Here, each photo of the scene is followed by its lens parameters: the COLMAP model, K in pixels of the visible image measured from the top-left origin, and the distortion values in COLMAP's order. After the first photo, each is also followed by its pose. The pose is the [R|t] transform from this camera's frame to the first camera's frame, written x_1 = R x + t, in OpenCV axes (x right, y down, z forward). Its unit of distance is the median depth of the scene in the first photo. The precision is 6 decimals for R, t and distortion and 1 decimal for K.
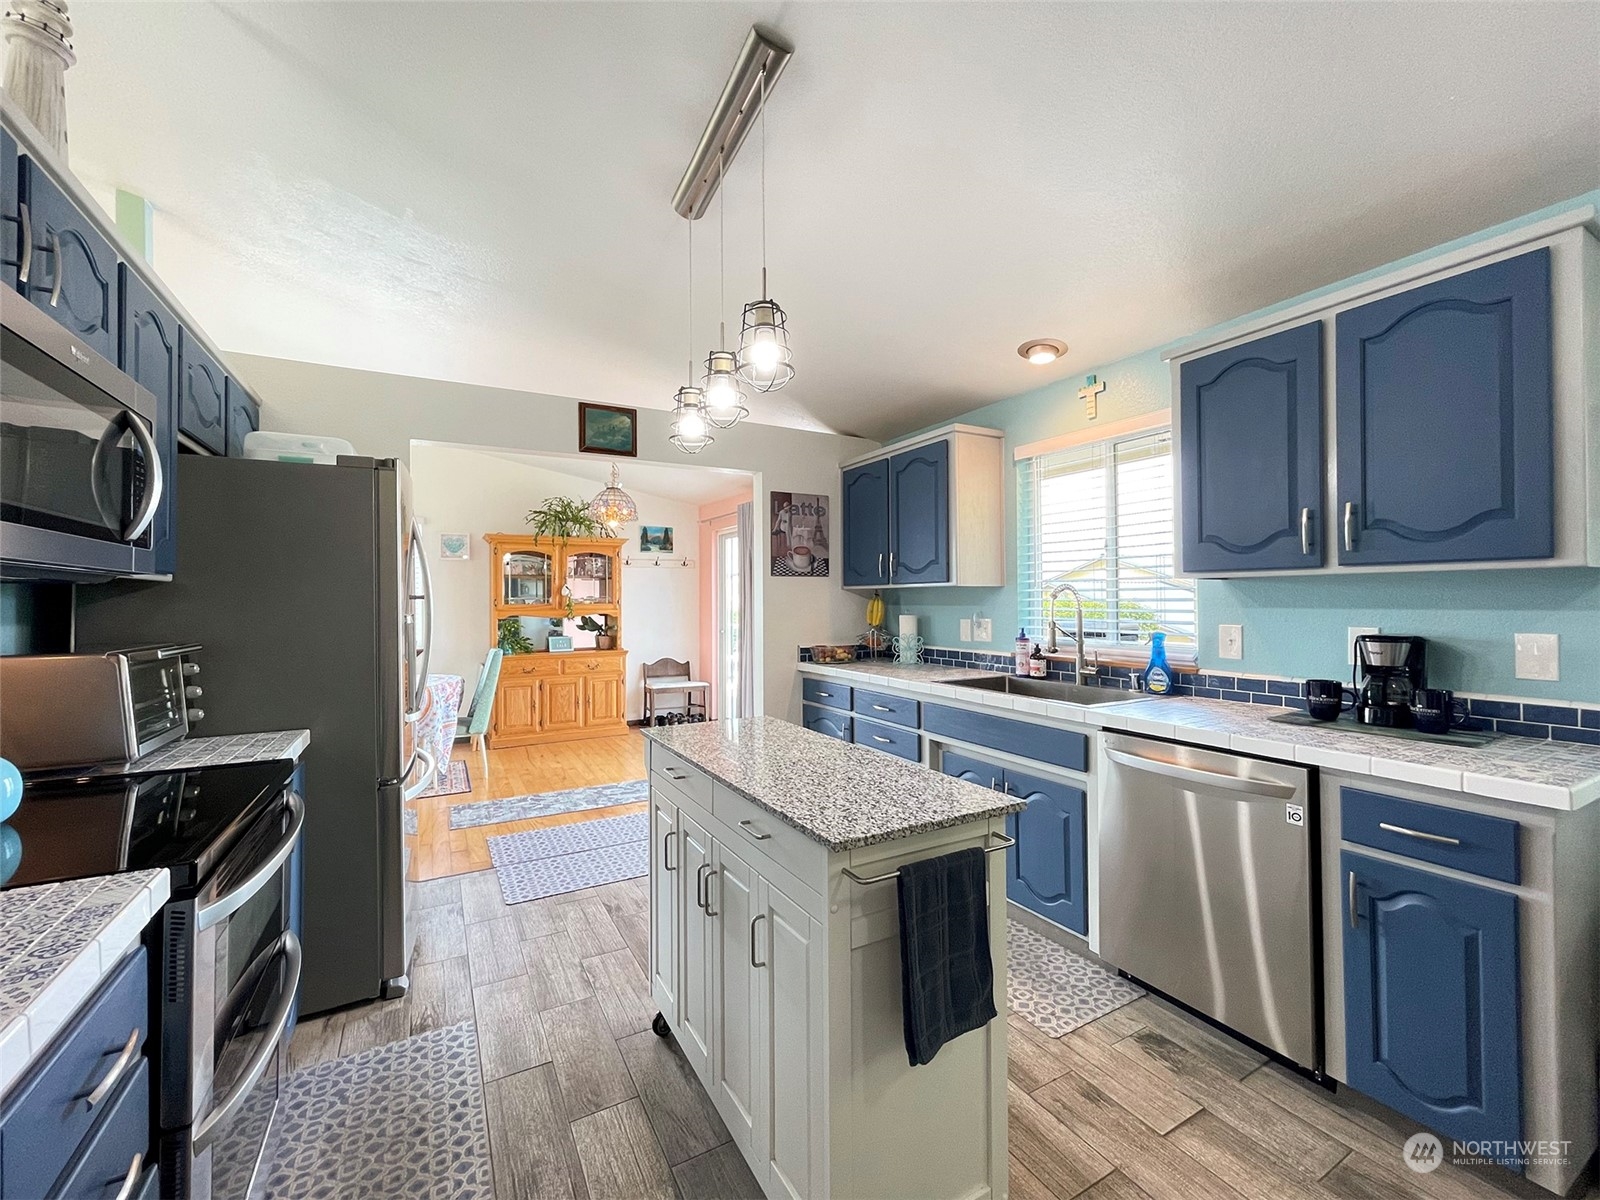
lens RADIAL K [[656.5, 0, 792.1], [0, 656.5, 592.1], [0, 0, 1]] dist [-0.001520, 0.000277]
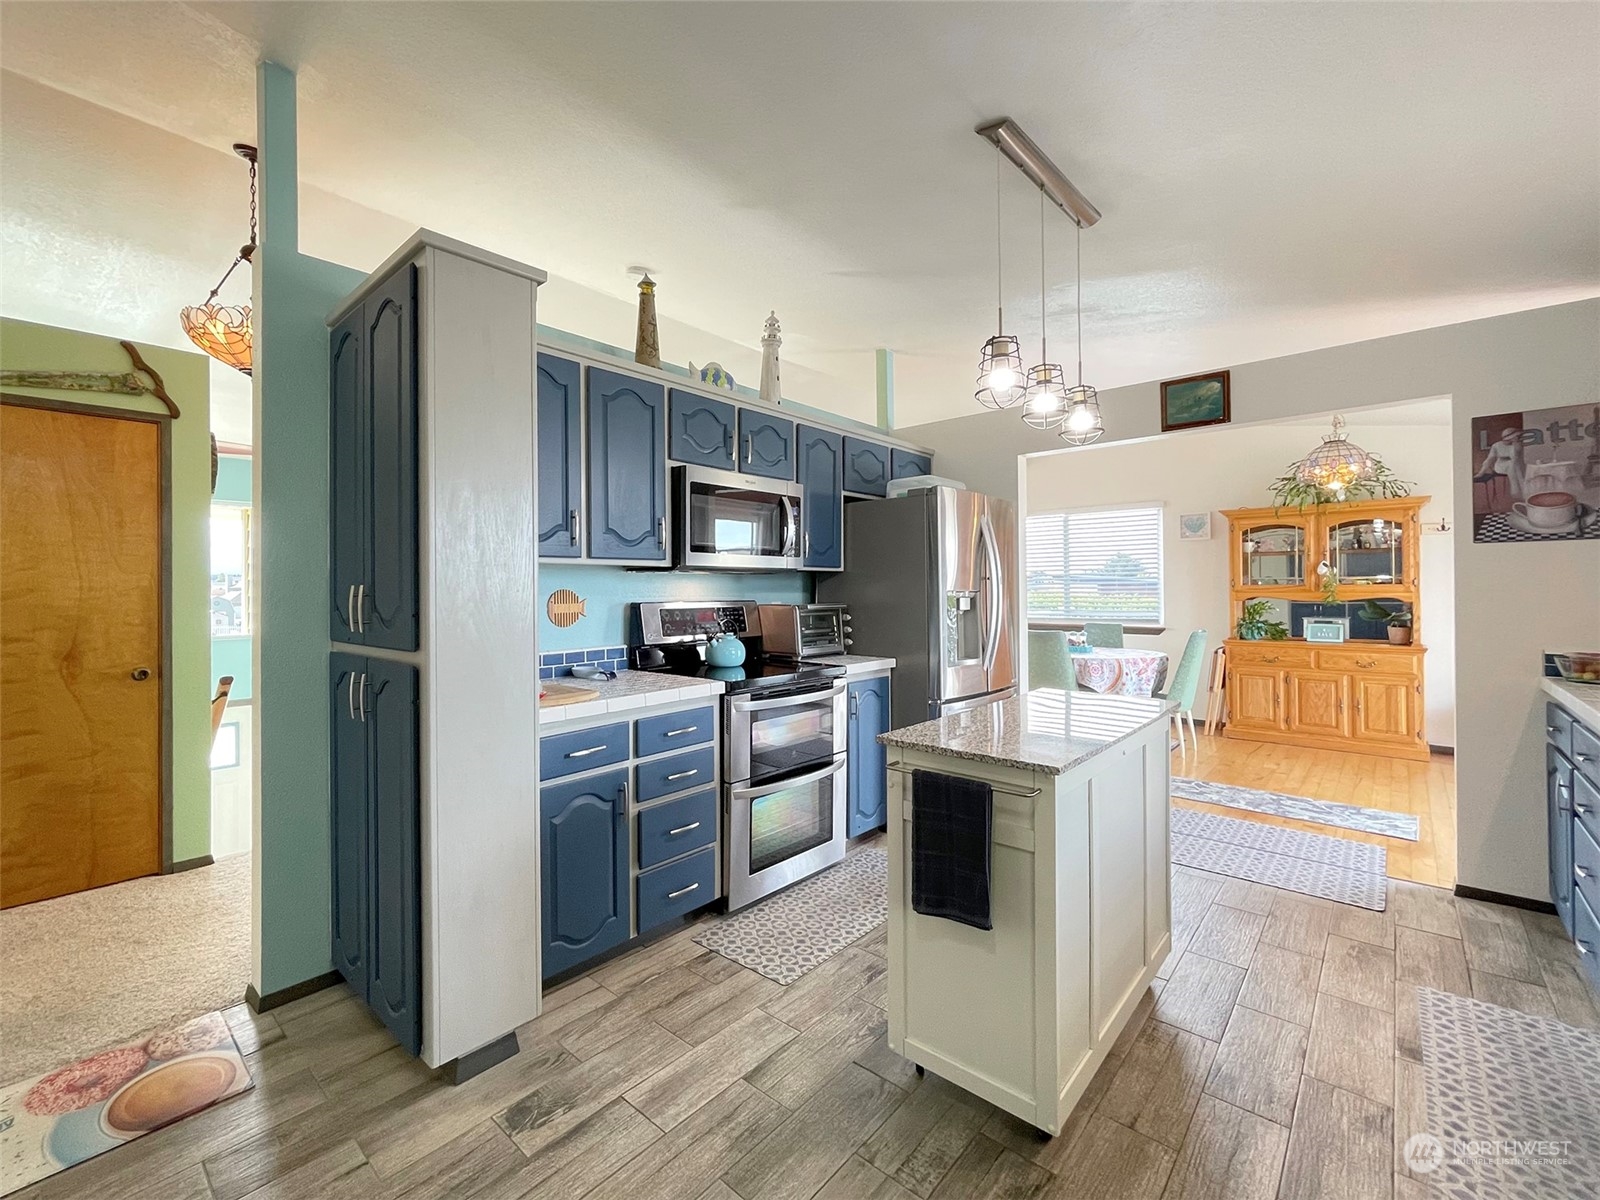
lens RADIAL K [[690.5, 0, 746.0], [0, 690.5, 576.9], [0, 0, 1]] dist [0.001313, 0.000230]
pose [[0.293916, -0.009518, -0.955784, 0.420577], [0.014810, 0.999876, -0.005403, 0.003466], [0.955716, -0.012567, 0.294021, 0.065956]]
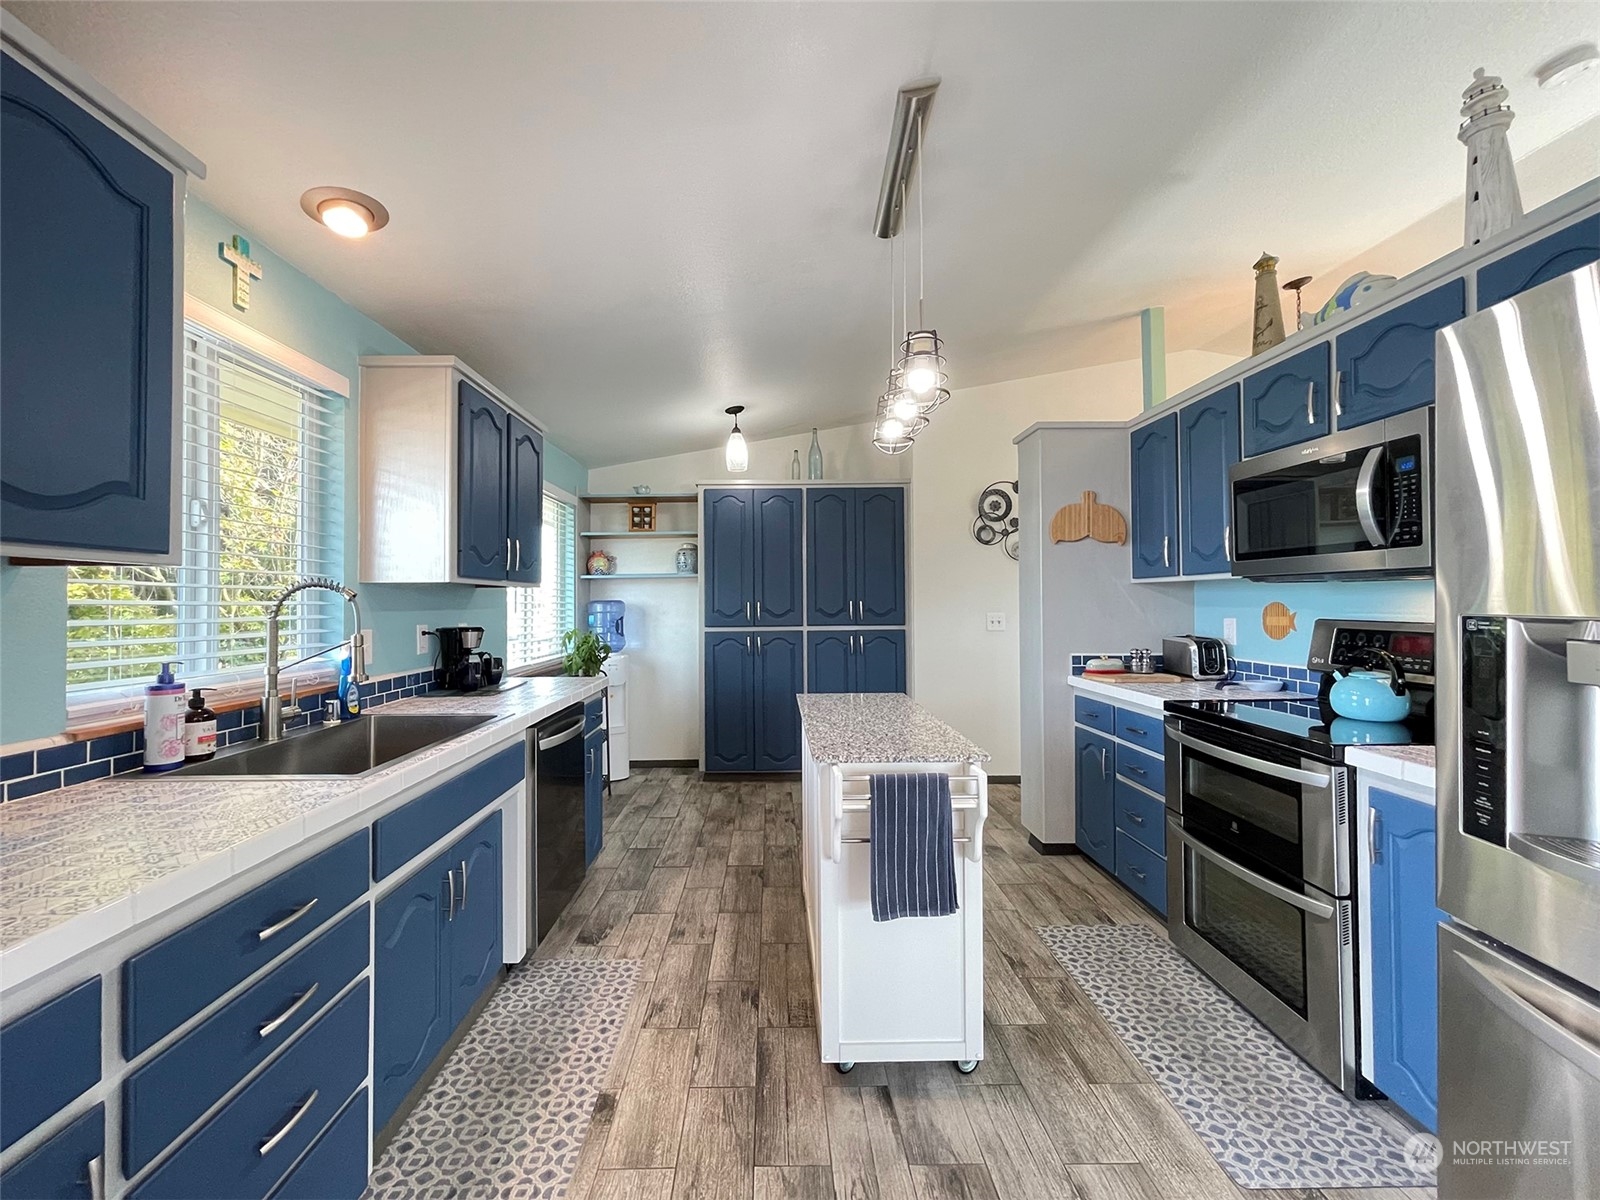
lens RADIAL K [[656.5, 0, 792.1], [0, 656.5, 592.1], [0, 0, 1]] dist [-0.001520, 0.000277]
pose [[-0.885231, 0.019014, 0.464763, -0.205665], [0.005821, 0.999539, -0.029805, 0.017019], [-0.465116, -0.023679, -0.884933, 0.954959]]
